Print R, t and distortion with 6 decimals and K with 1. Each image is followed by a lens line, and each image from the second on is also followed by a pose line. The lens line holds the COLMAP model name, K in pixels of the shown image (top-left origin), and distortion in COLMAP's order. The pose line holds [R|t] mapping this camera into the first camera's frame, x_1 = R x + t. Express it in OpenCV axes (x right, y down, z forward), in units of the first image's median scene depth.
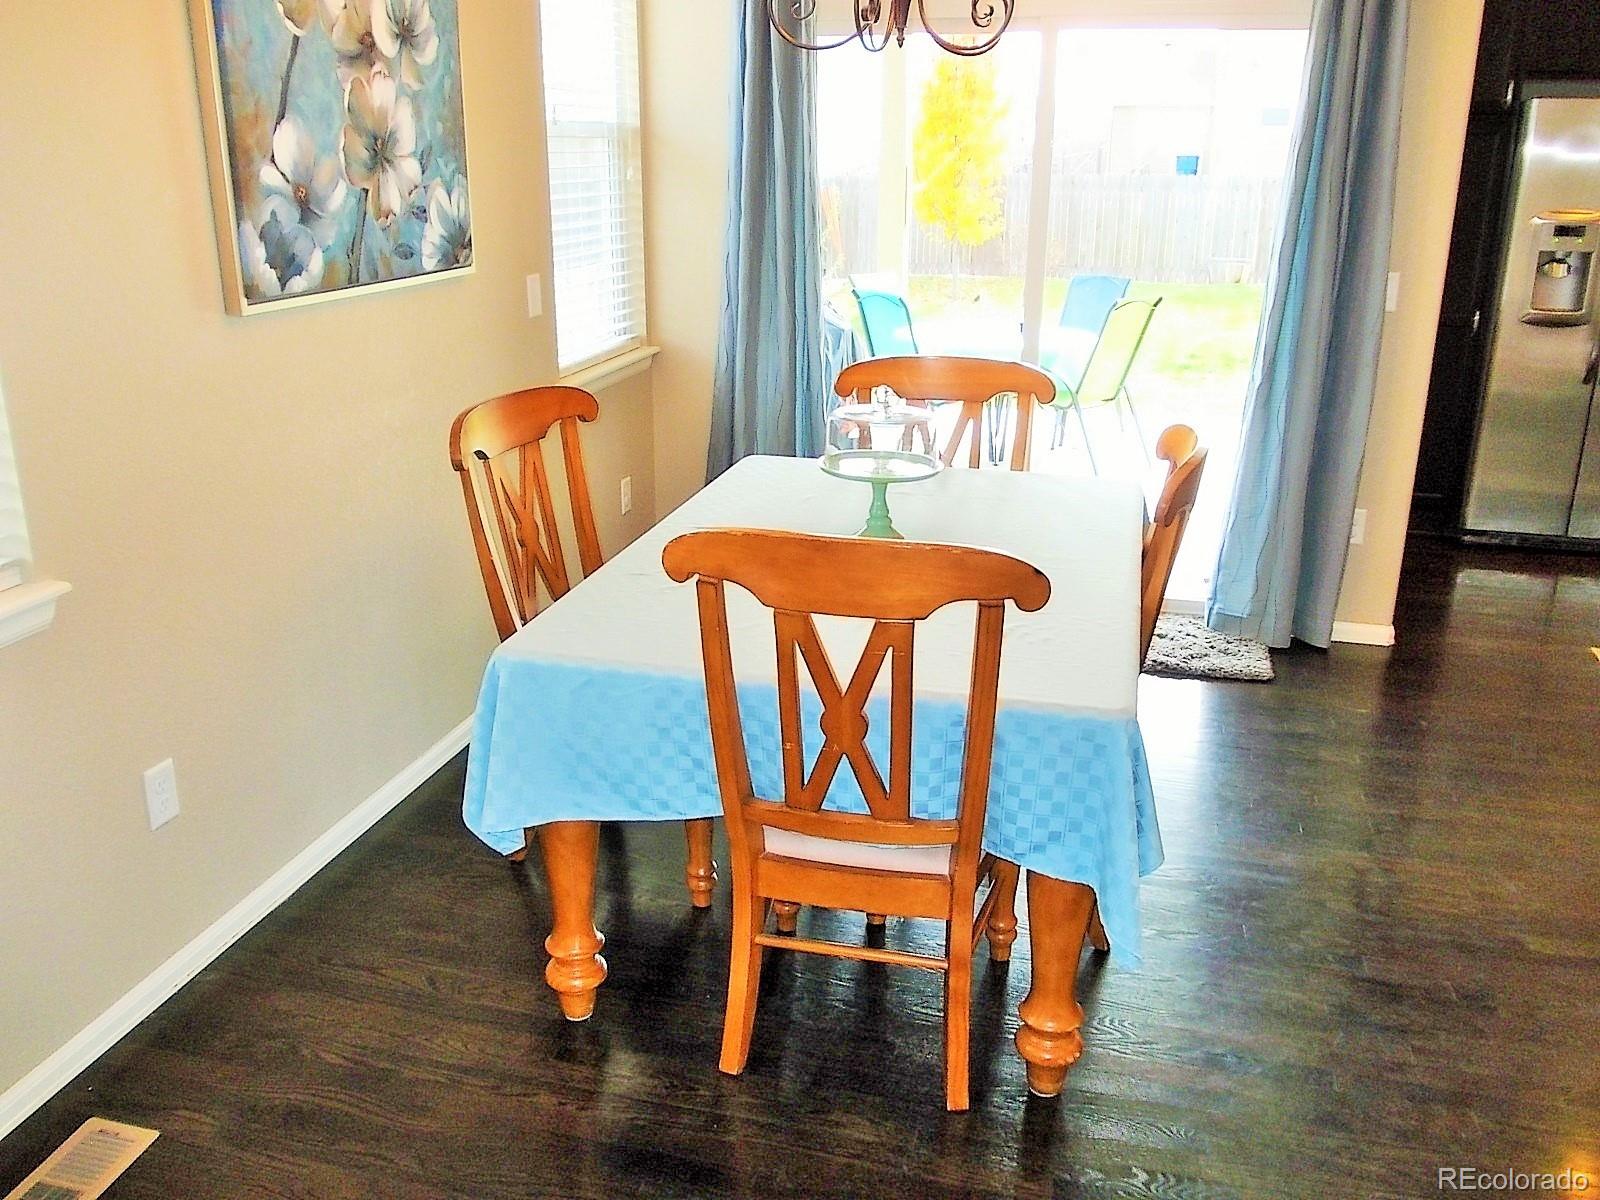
lens RADIAL K [[1349.0, 0, 799.4], [0, 1349.0, 593.4], [0, 0, 1]] dist [-0.016726, -0.009600]
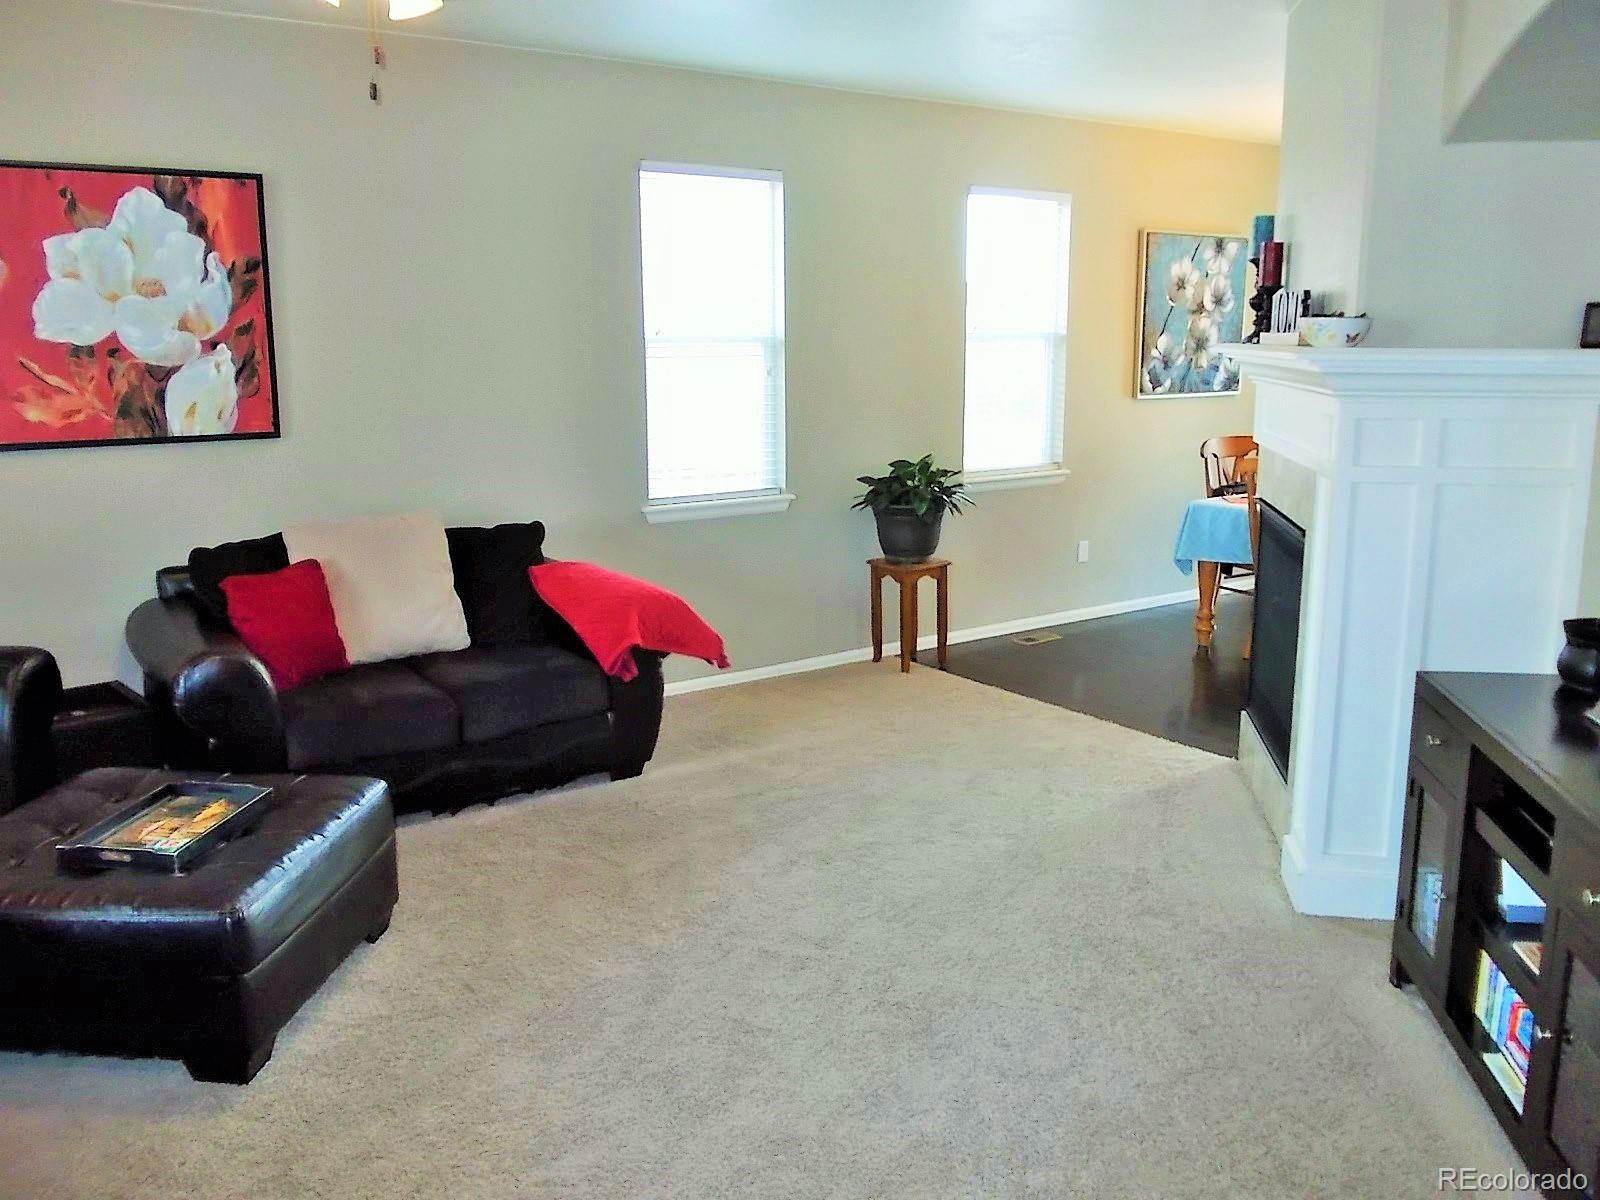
lens RADIAL K [[1349.0, 0, 805.0], [0, 1349.0, 592.0], [0, 0, 1]] dist [-0.016726, -0.009600]
pose [[0.775320, 0.117584, -0.620527, 0.814954], [-0.195685, 0.978890, -0.059010, 0.474395], [0.600489, 0.167180, 0.781962, -1.514674]]
